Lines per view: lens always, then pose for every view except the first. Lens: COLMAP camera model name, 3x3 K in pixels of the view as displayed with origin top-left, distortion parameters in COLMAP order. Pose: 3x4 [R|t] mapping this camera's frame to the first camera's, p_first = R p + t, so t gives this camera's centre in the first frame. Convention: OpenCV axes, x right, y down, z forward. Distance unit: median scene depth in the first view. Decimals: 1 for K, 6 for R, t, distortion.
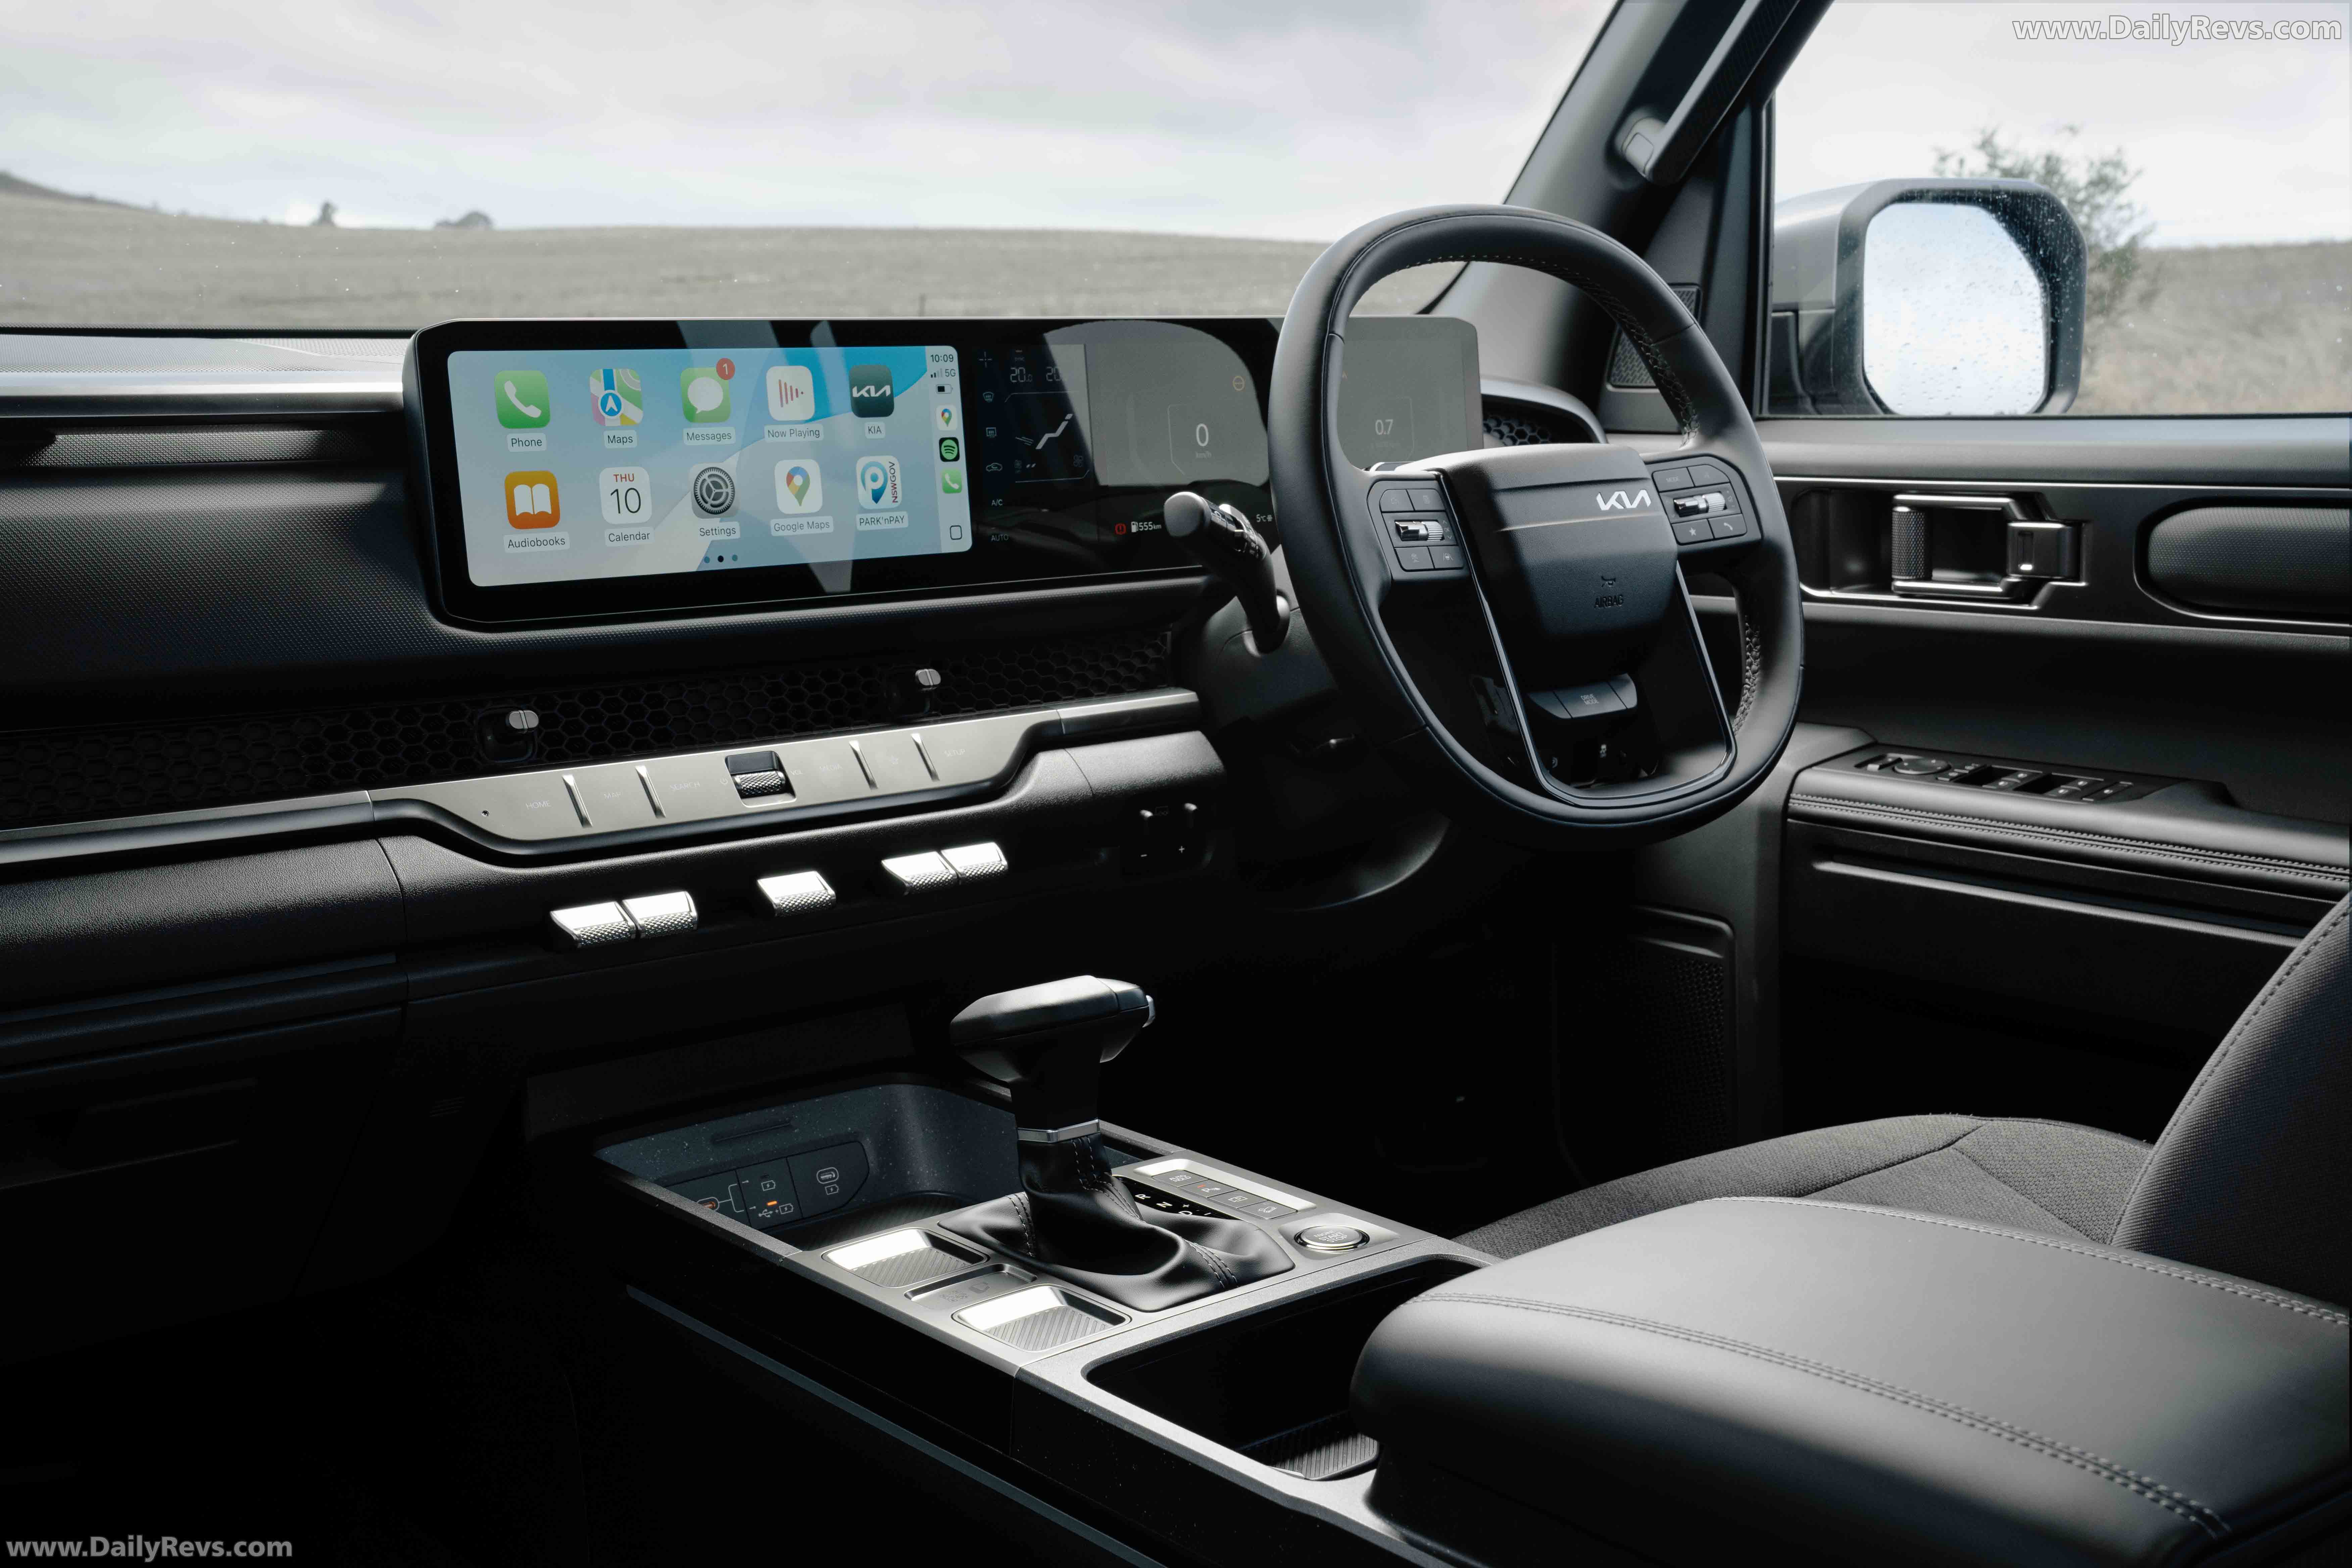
lens RADIAL K [[2688.6, 0, 1176.0], [0, 2688.6, 784.0], [0, 0, 1]] dist [0.077036, 0.008539]
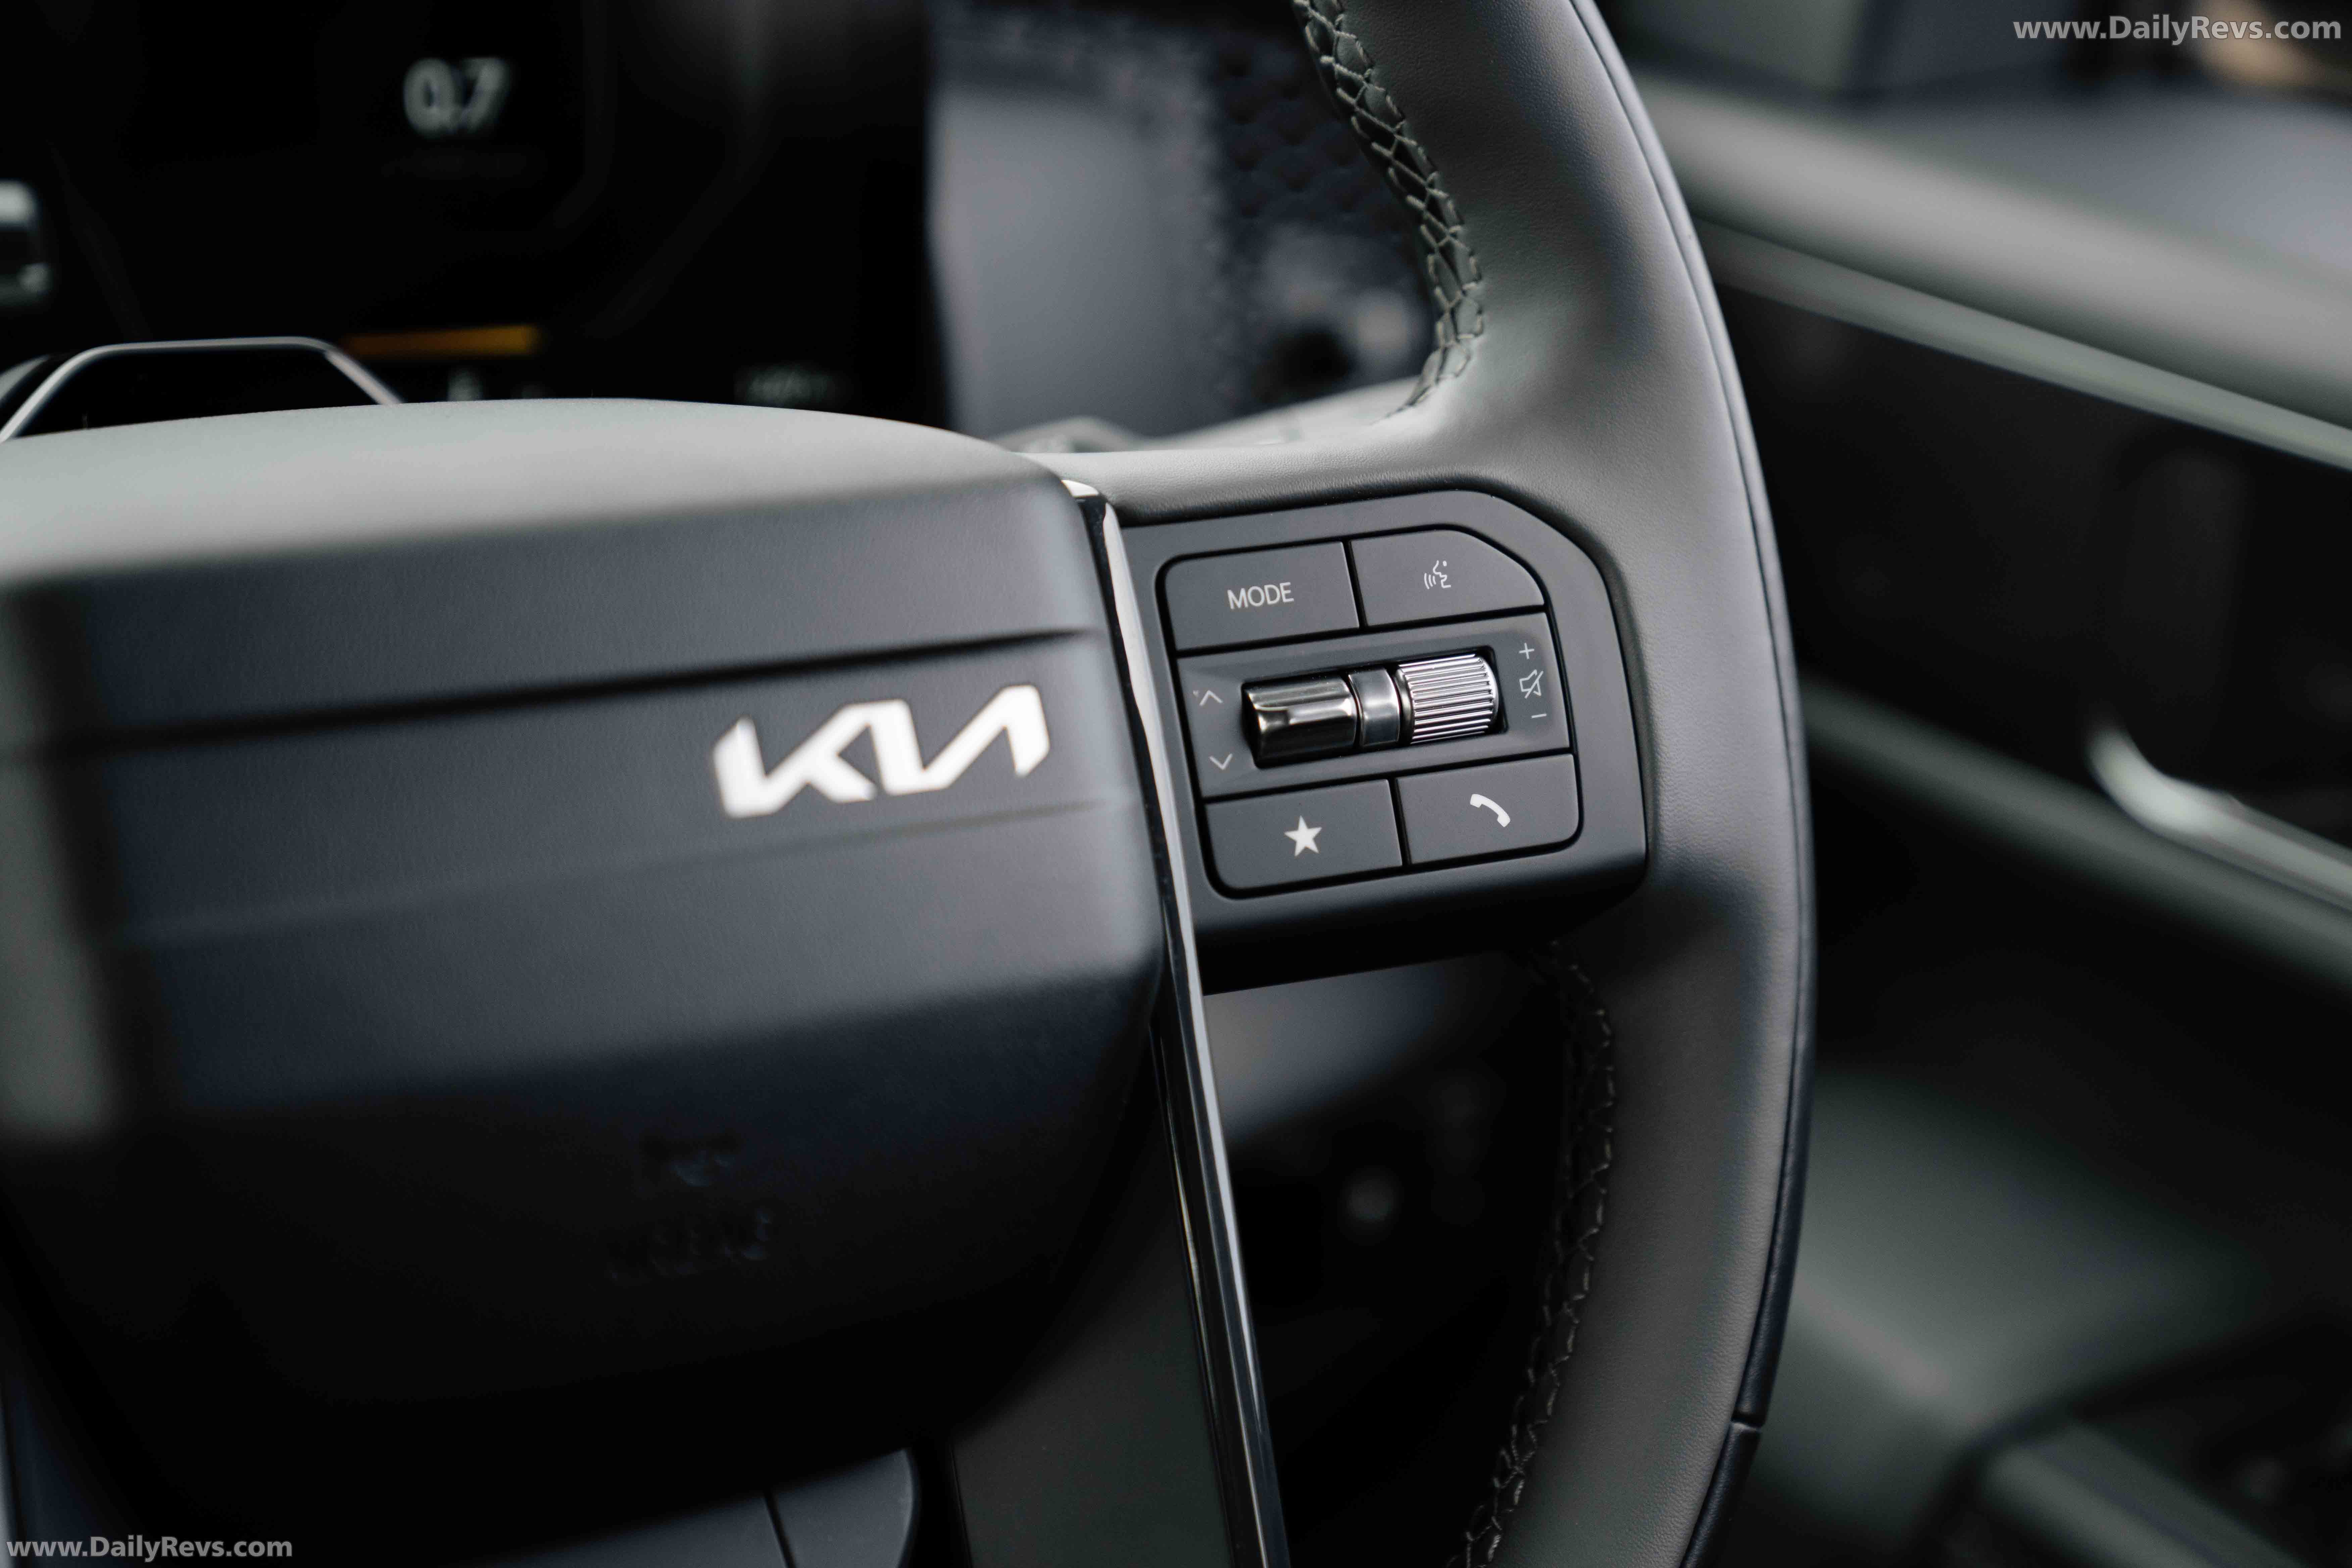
lens RADIAL K [[4584.1, 0, 1176.0], [0, 4584.1, 784.0], [0, 0, 1]] dist [0.276578, 0.113389]
pose [[0.985370, 0.128740, -0.111680, 0.227943], [-0.111153, 0.982187, 0.151505, -0.159461], [0.129195, -0.136875, 0.982127, 0.620208]]
